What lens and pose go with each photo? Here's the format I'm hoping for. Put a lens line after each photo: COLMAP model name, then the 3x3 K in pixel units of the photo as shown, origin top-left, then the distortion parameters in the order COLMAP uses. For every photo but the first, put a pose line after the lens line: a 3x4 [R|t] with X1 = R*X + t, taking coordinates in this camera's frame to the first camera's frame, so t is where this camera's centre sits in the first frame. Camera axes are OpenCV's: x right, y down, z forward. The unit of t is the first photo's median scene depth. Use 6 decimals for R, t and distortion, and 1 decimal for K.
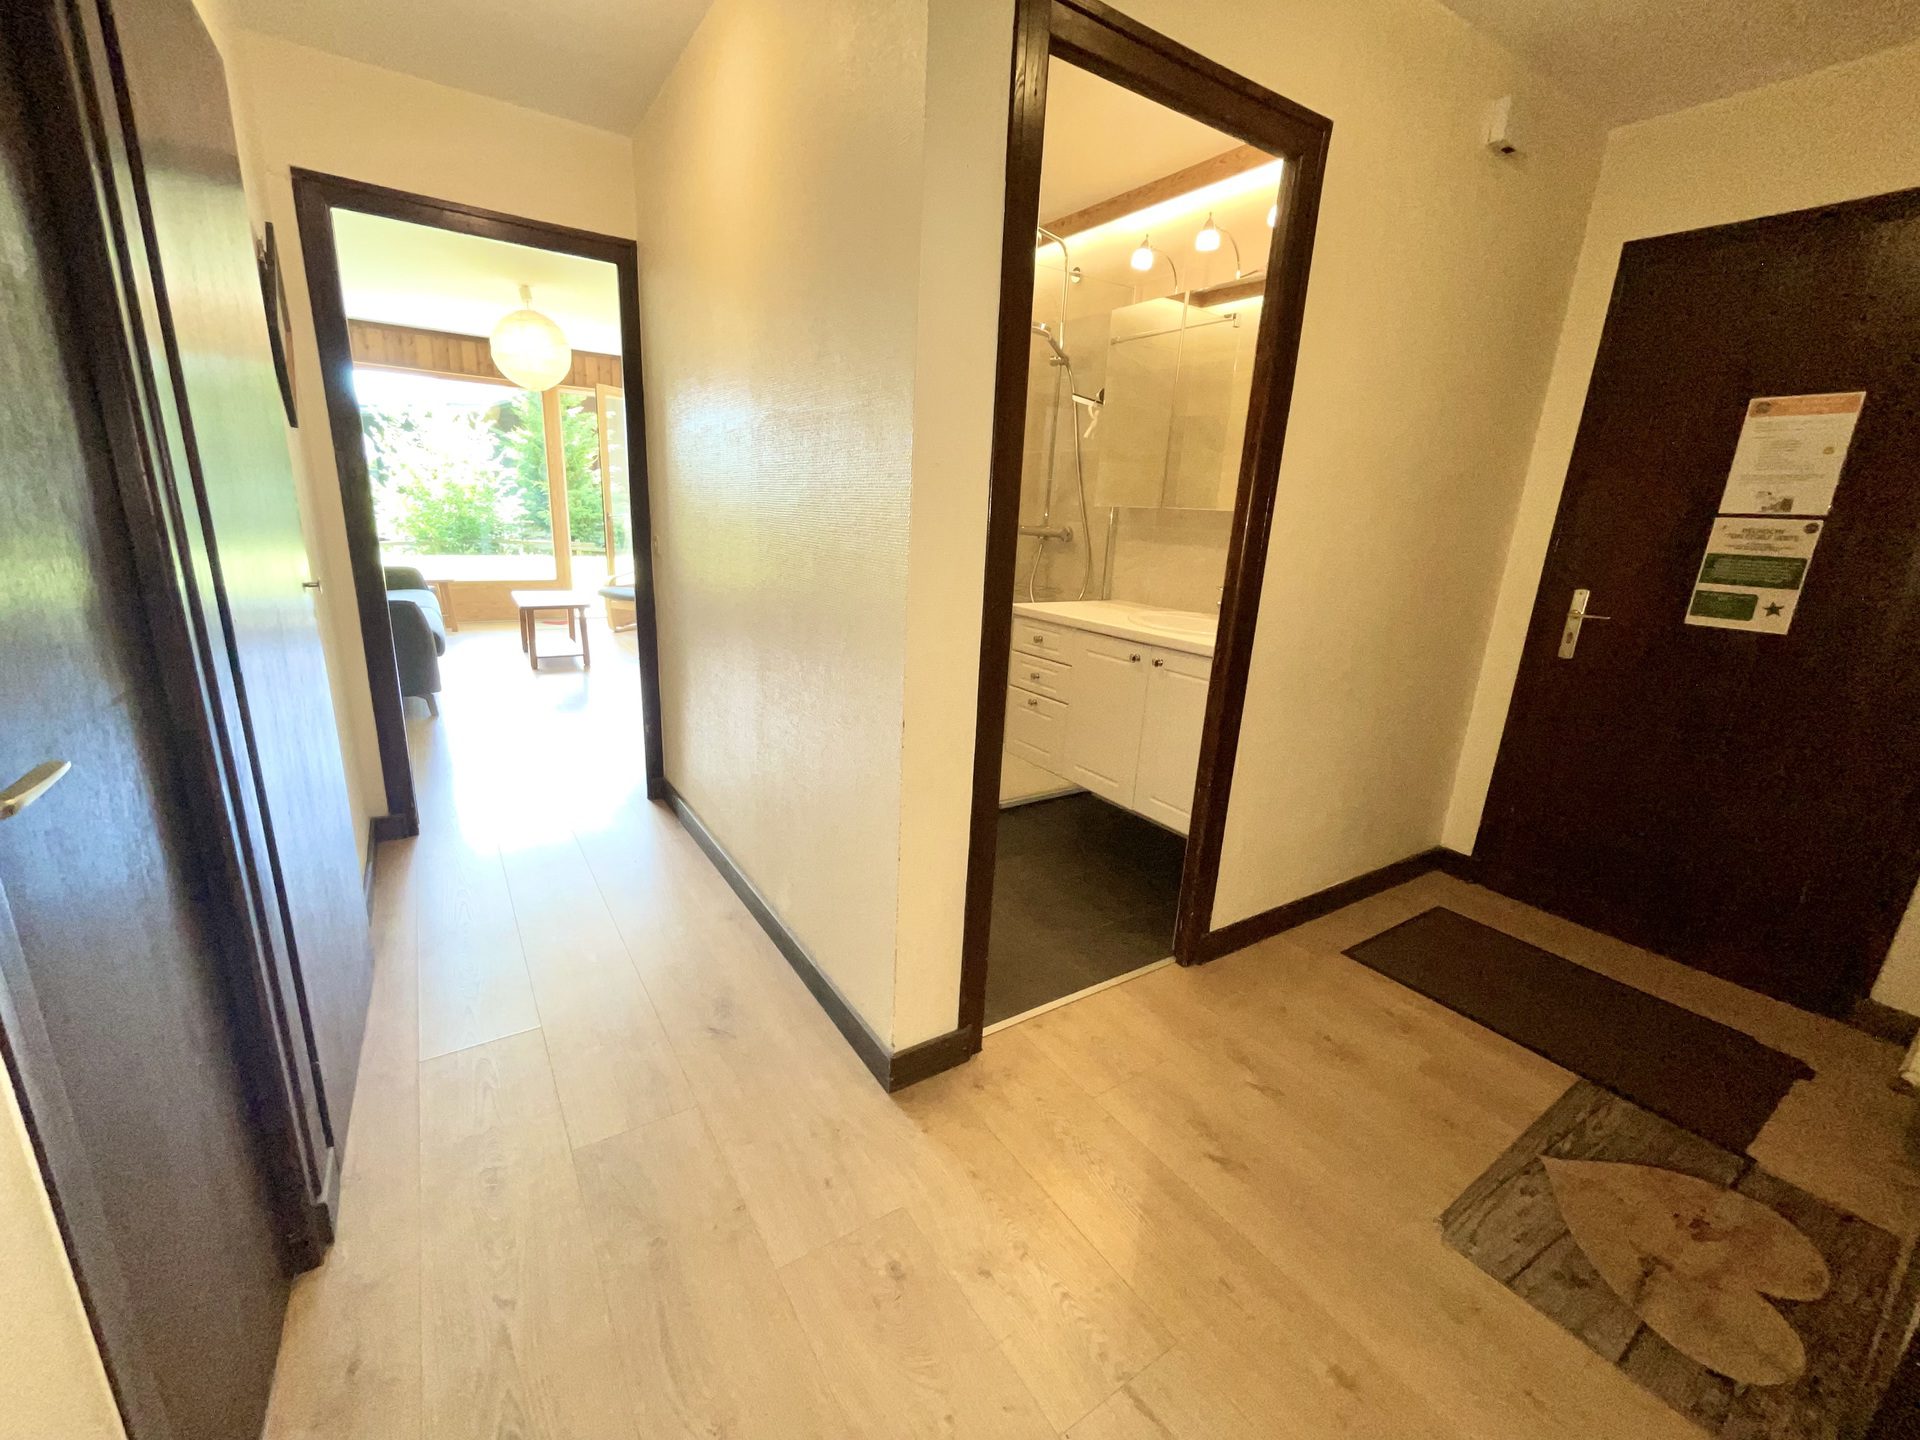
lens RADIAL K [[780.7, 0, 948.6], [0, 780.7, 719.6], [0, 0, 1]] dist [-0.001328, 0.000426]
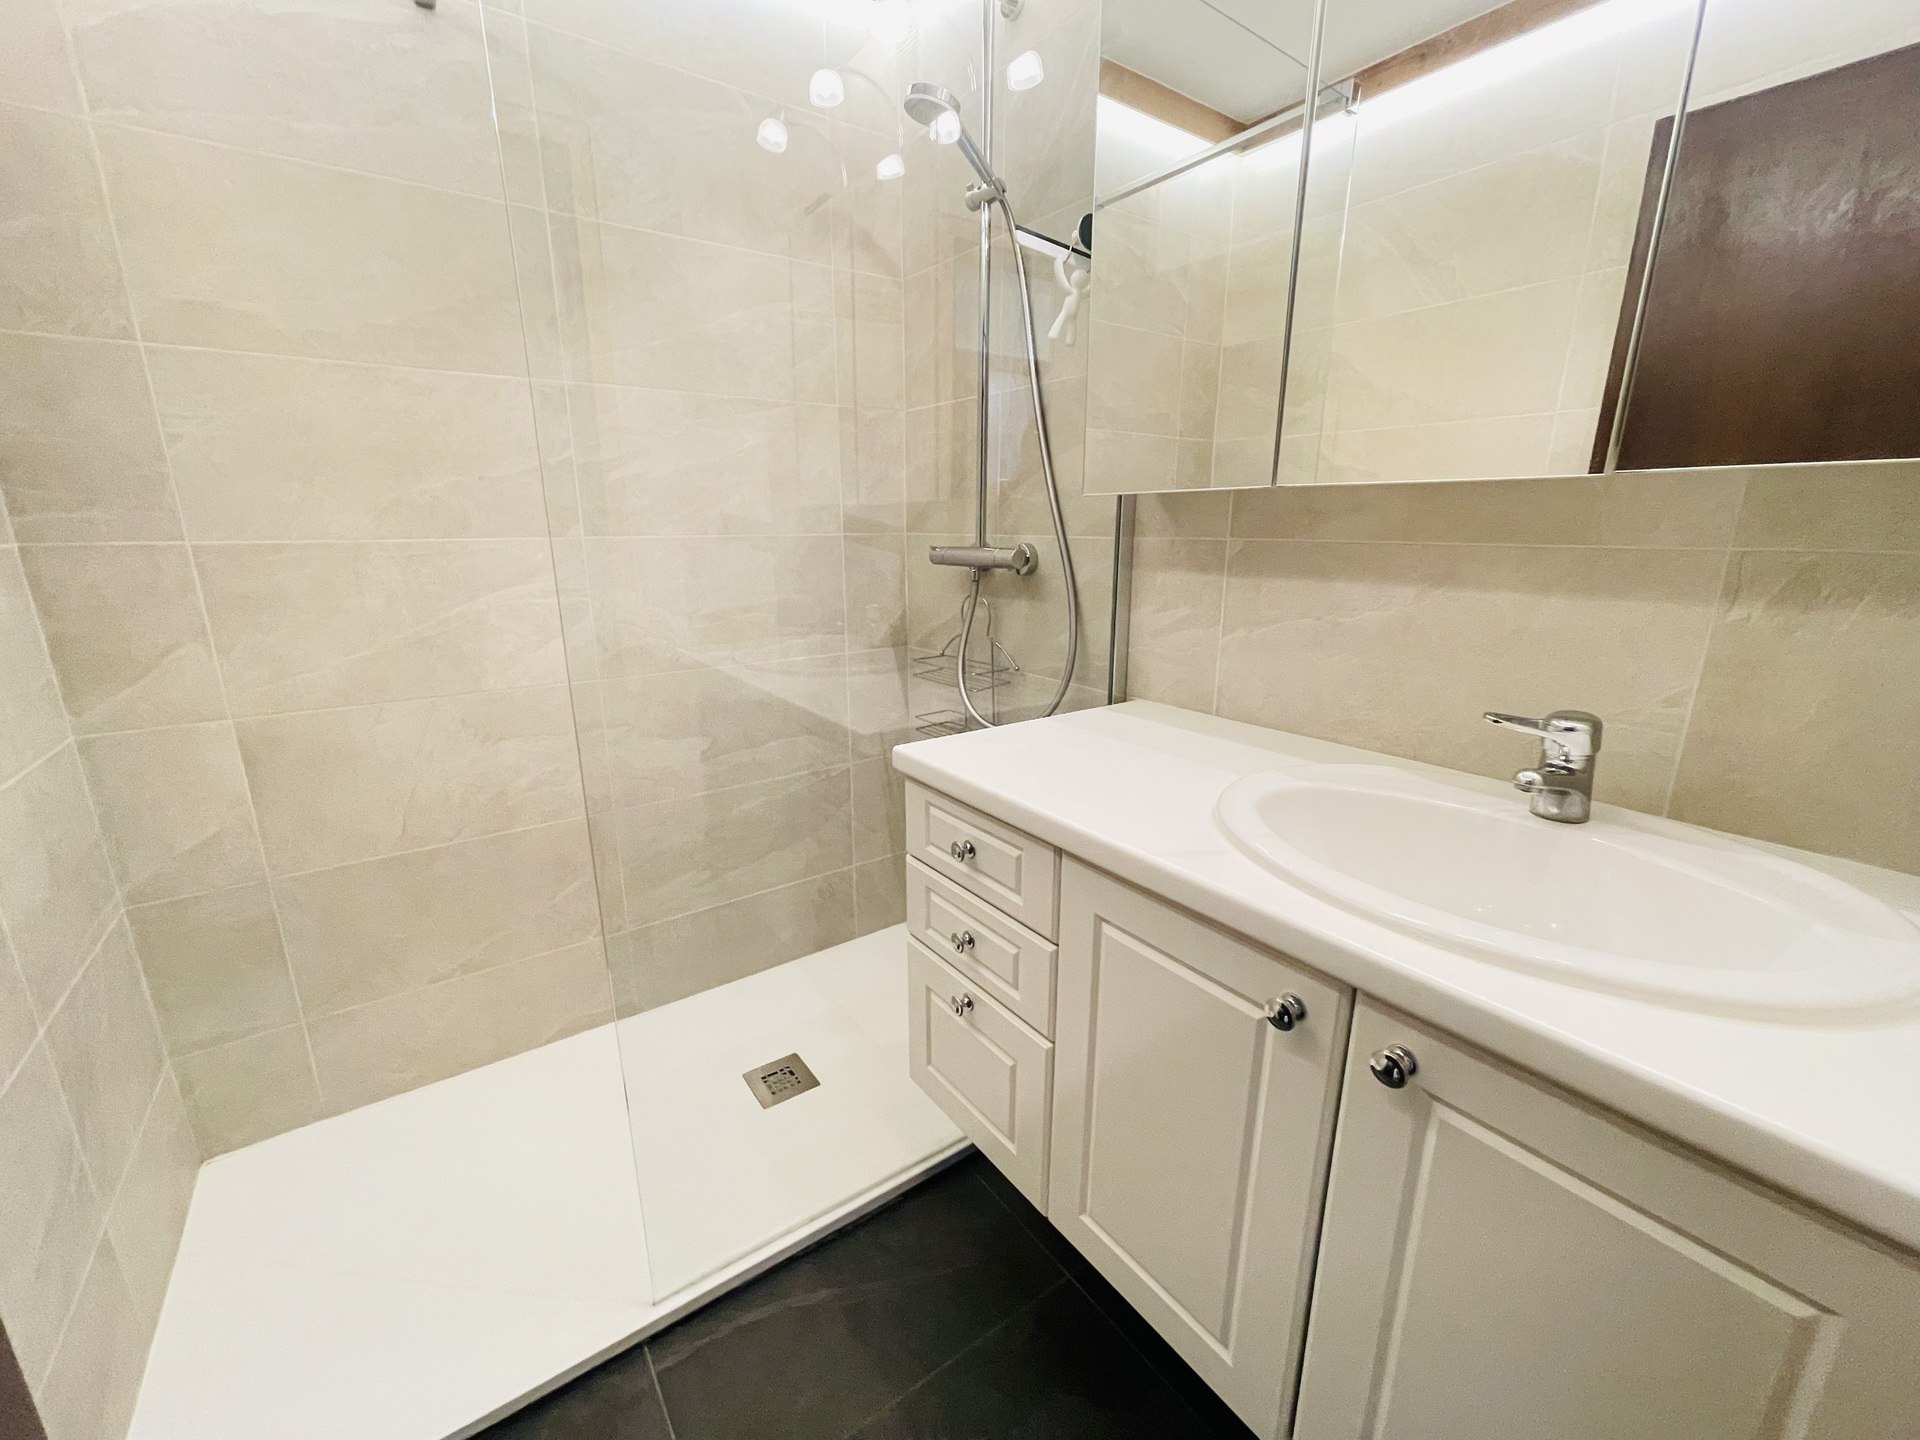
lens RADIAL K [[780.7, 0, 948.6], [0, 780.7, 719.6], [0, 0, 1]] dist [-0.001328, 0.000426]
pose [[0.997961, -0.058517, 0.025506, 0.092113], [0.059256, 0.997815, -0.029236, -0.137303], [-0.023739, 0.030688, 0.999247, 0.559348]]
